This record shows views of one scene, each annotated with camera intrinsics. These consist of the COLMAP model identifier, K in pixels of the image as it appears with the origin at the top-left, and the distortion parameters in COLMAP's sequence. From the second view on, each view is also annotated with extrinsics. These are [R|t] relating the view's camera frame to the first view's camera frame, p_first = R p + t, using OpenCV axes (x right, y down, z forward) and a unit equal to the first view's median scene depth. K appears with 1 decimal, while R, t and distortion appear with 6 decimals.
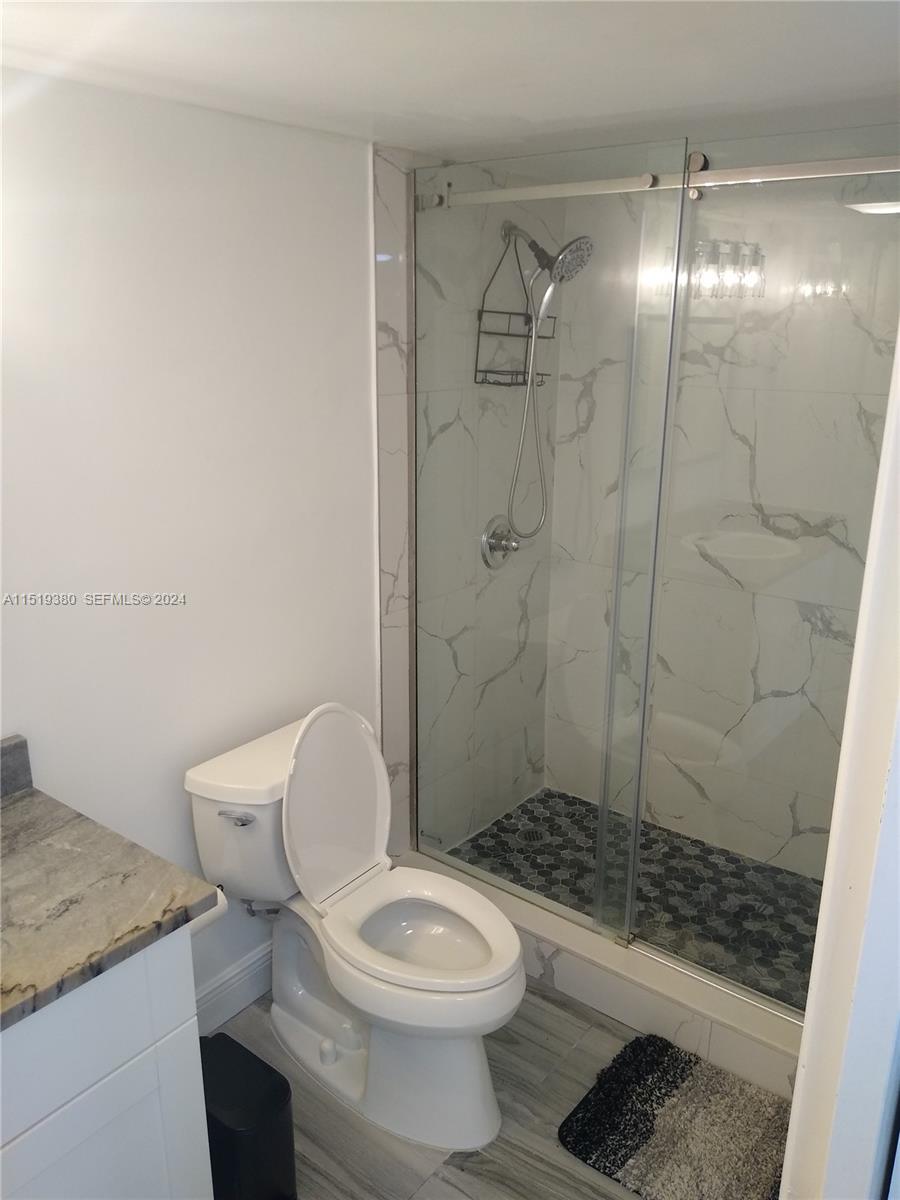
lens RADIAL K [[940.8, 0, 450.0], [0, 940.8, 600.0], [0, 0, 1]] dist [0.113044, -0.183316]
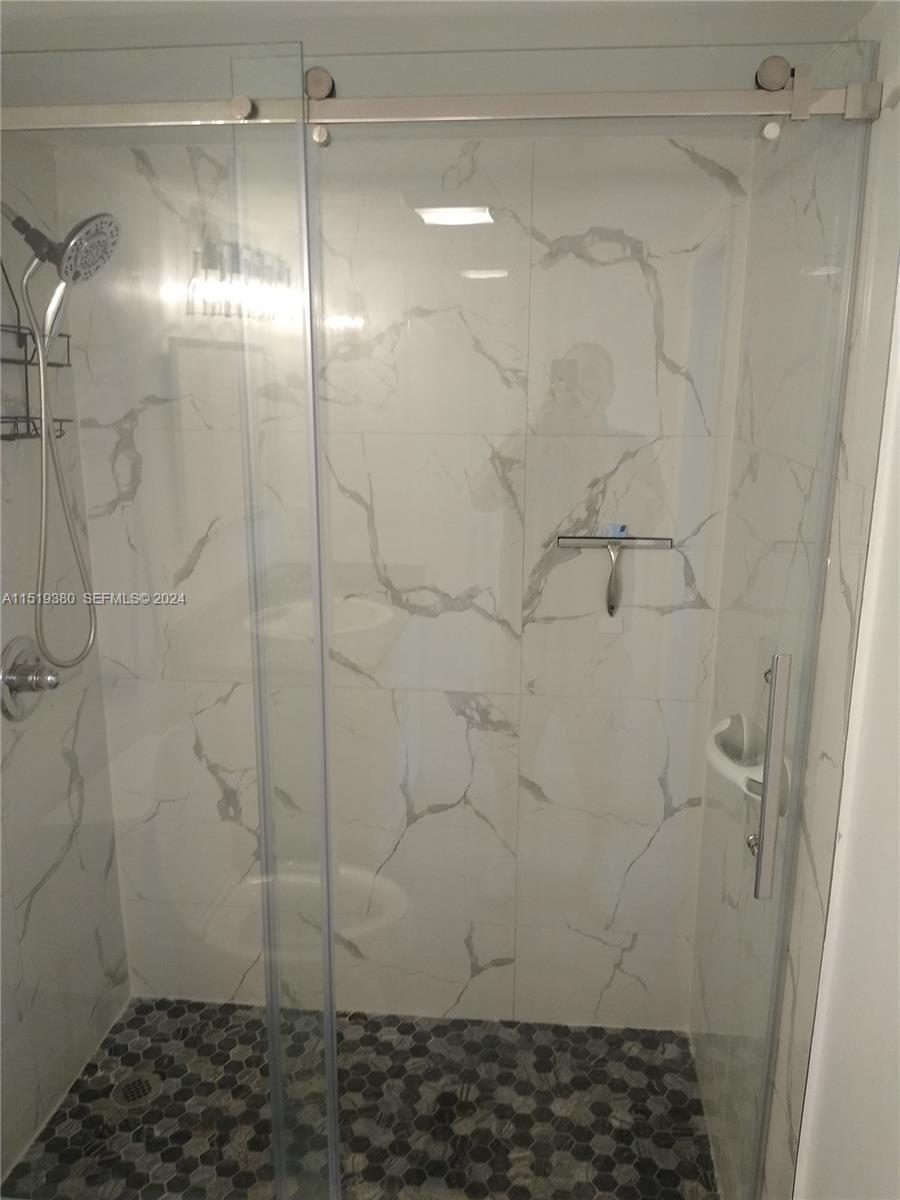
lens RADIAL K [[940.8, 0, 450.0], [0, 940.8, 600.0], [0, 0, 1]] dist [0.113044, -0.183316]
pose [[0.854863, -0.130793, 0.502097, -0.020236], [0.150880, 0.988552, 0.000626, -0.071268], [-0.496431, 0.075222, 0.864811, 0.288589]]
